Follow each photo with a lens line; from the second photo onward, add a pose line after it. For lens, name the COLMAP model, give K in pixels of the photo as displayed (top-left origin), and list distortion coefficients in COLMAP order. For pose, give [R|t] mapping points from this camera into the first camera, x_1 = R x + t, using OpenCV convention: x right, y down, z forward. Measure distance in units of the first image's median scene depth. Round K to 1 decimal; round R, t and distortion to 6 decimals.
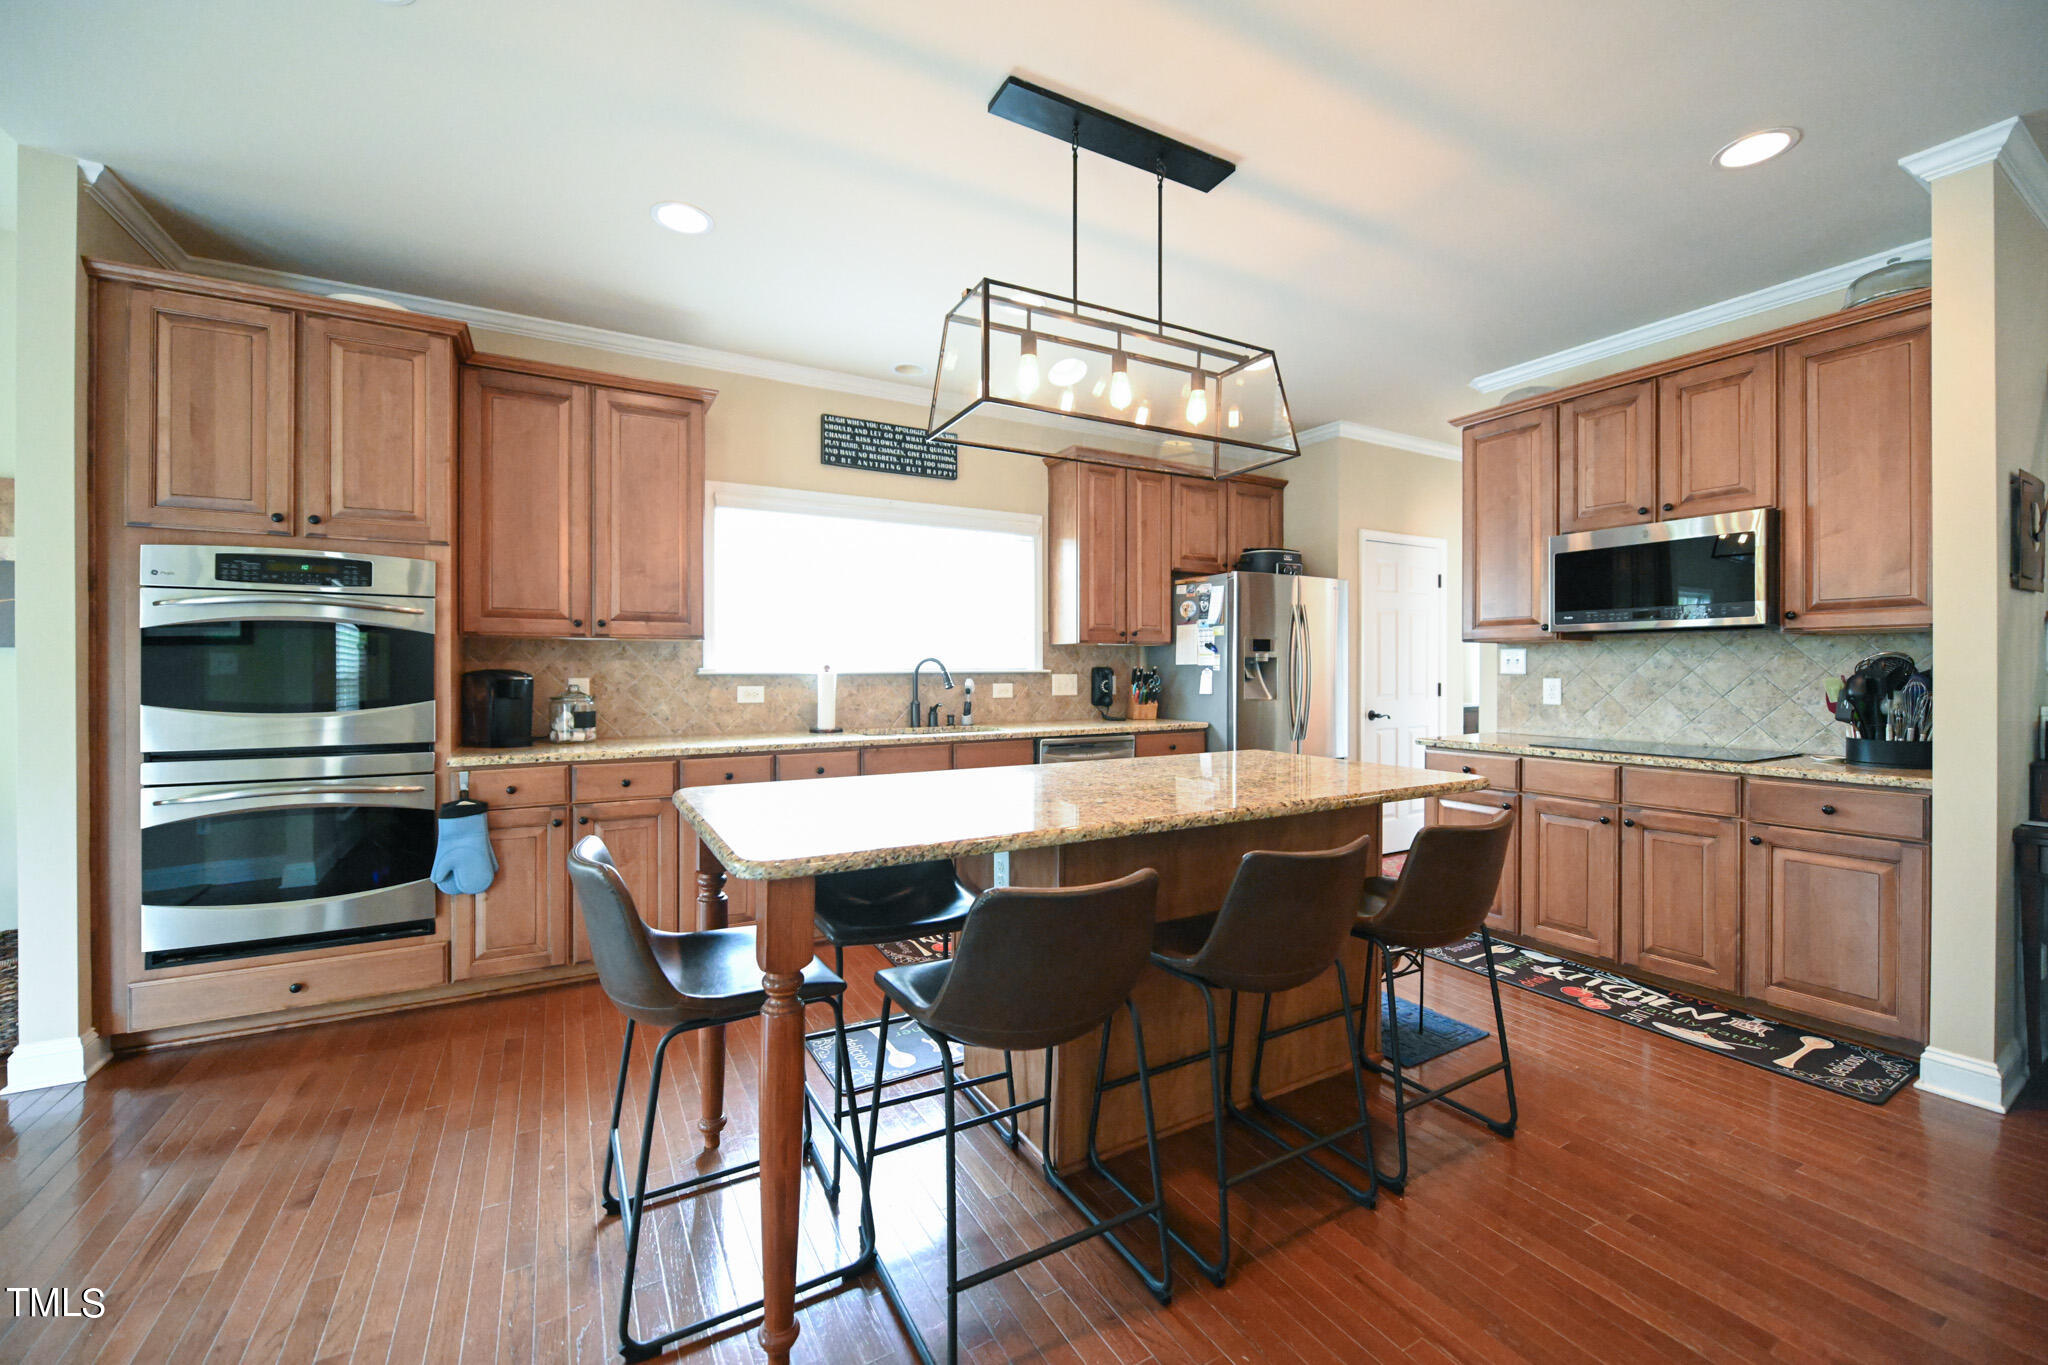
lens RADIAL K [[808.4, 0, 1027.5], [0, 808.4, 671.2], [0, 0, 1]] dist [-0.009075, -0.000325]
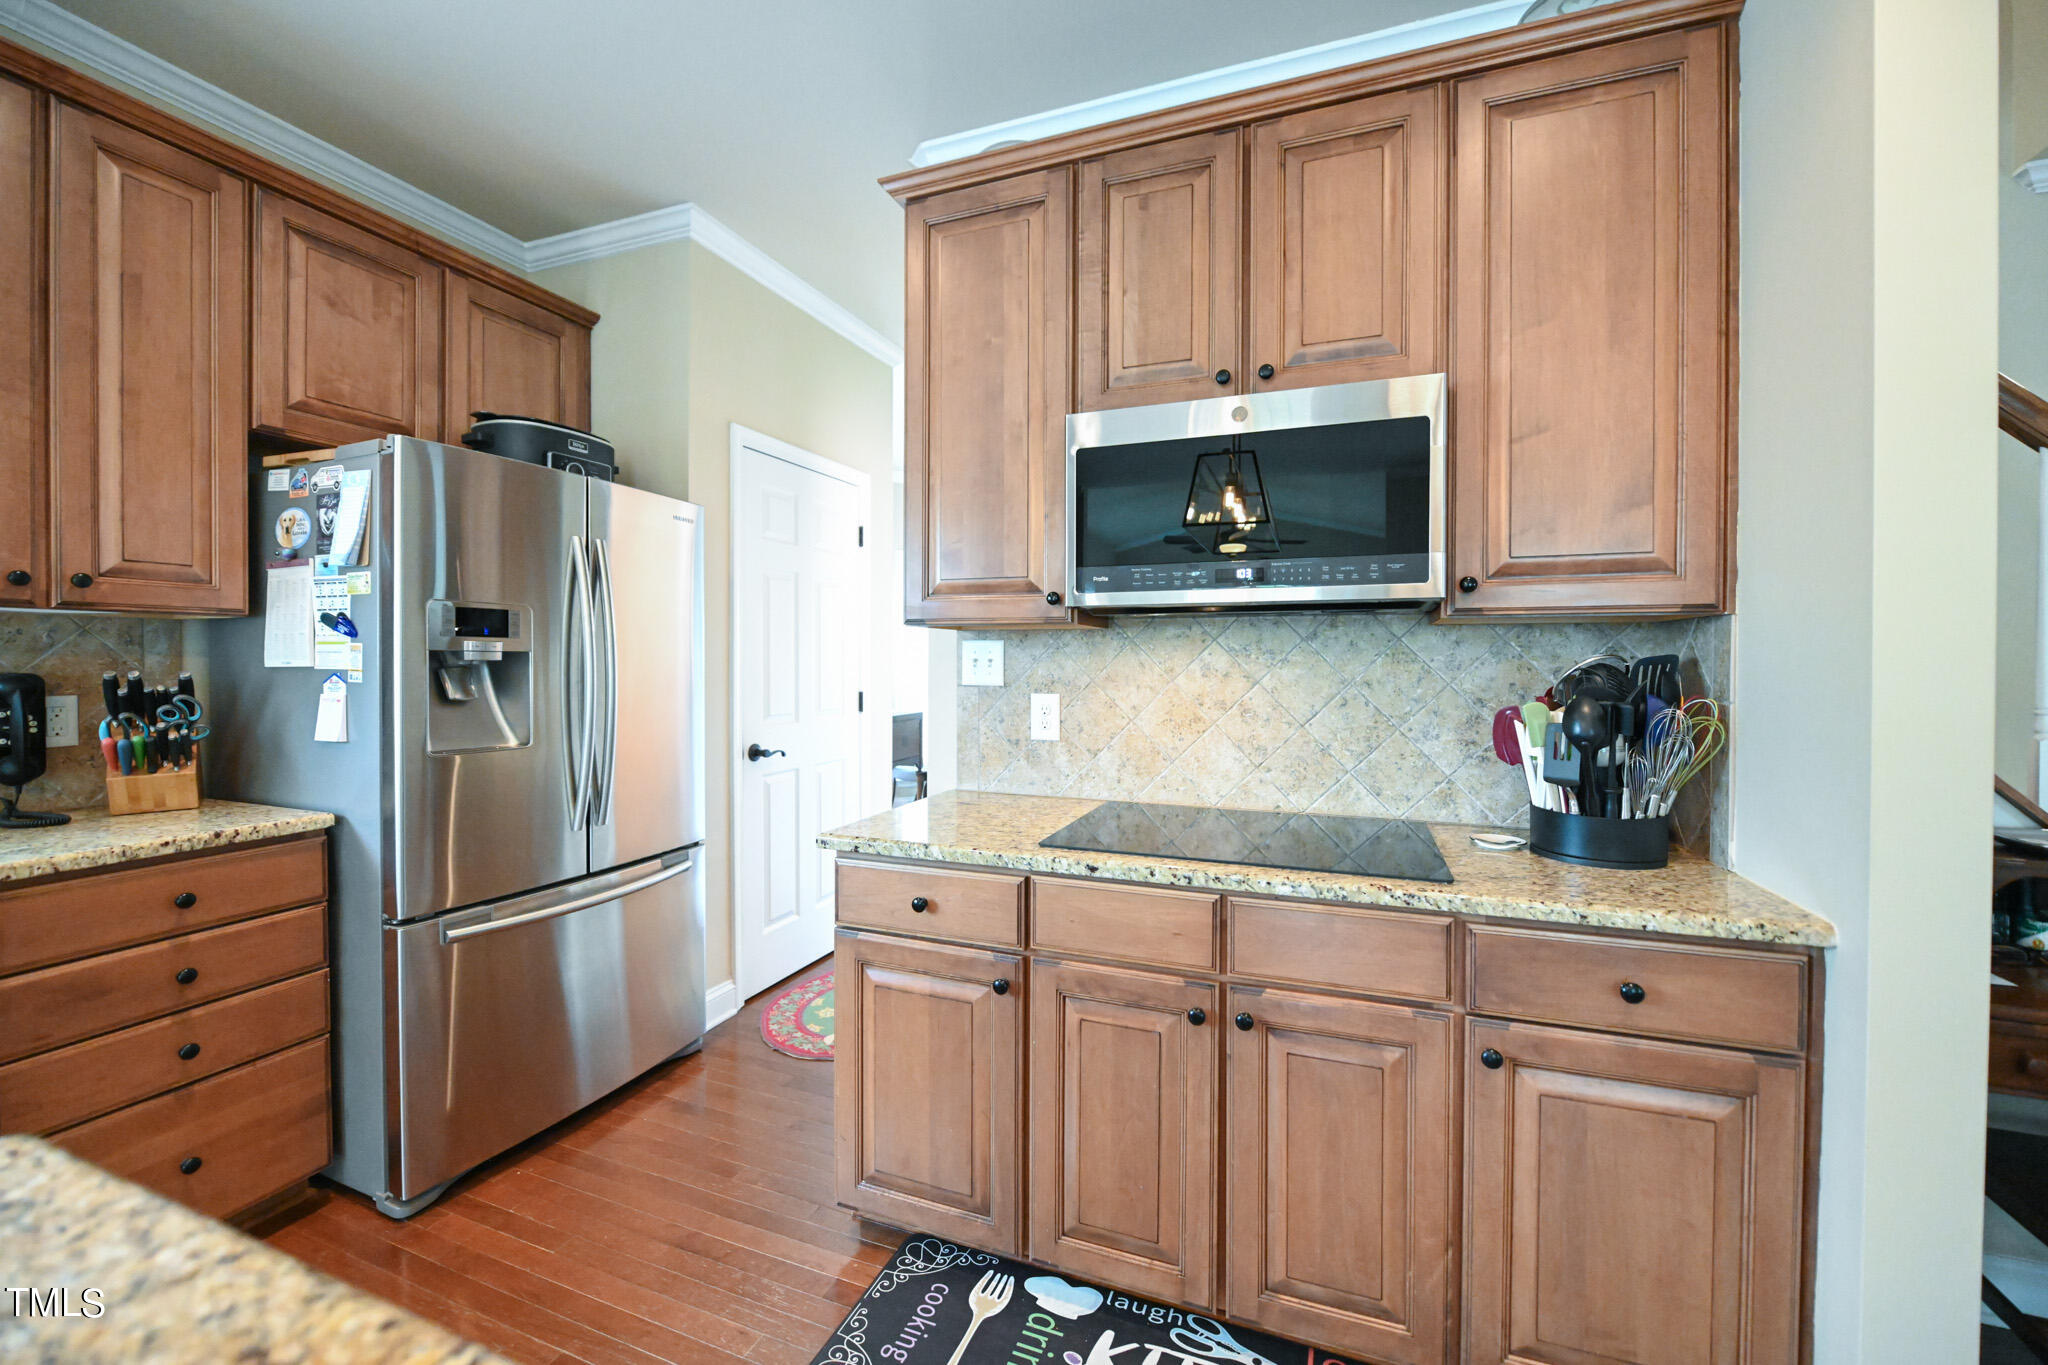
lens RADIAL K [[808.4, 0, 1027.5], [0, 808.4, 671.2], [0, 0, 1]] dist [-0.009075, -0.000325]
pose [[0.777774, -0.006376, 0.628512, 0.323490], [-0.000505, 0.999942, 0.010769, -0.014604], [-0.628544, -0.008693, 0.777725, 0.641804]]
